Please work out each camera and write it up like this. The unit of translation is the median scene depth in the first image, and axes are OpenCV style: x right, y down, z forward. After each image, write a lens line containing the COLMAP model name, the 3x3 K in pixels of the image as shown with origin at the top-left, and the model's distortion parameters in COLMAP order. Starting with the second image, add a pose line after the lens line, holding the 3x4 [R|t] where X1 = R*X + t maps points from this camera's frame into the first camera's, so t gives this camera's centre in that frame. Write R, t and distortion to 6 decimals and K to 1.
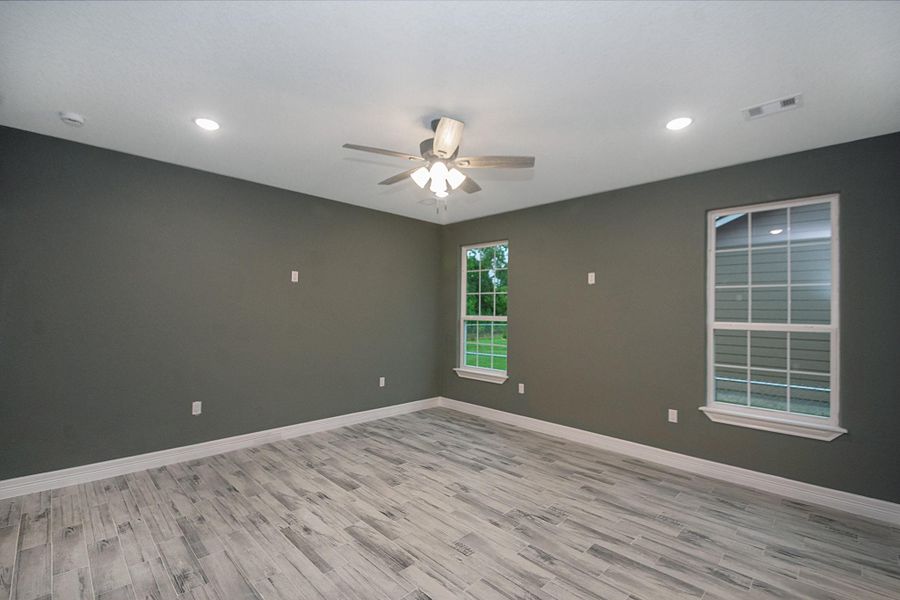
lens RADIAL K [[394.3, 0, 455.6], [0, 394.3, 300.3], [0, 0, 1]] dist [-0.006560, -0.001792]
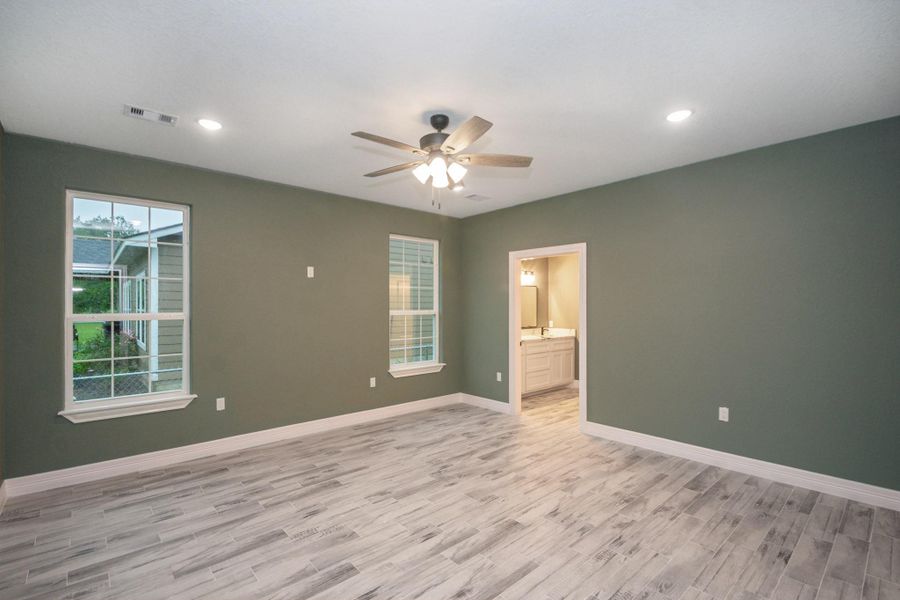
lens RADIAL K [[394.3, 0, 451.8], [0, 394.3, 304.8], [0, 0, 1]] dist [-0.006560, -0.001792]
pose [[0.077522, -0.015641, 0.996868, -0.790799], [-0.024645, 0.999541, 0.017600, 0.002252], [-0.996686, -0.025932, 0.077101, 0.674984]]
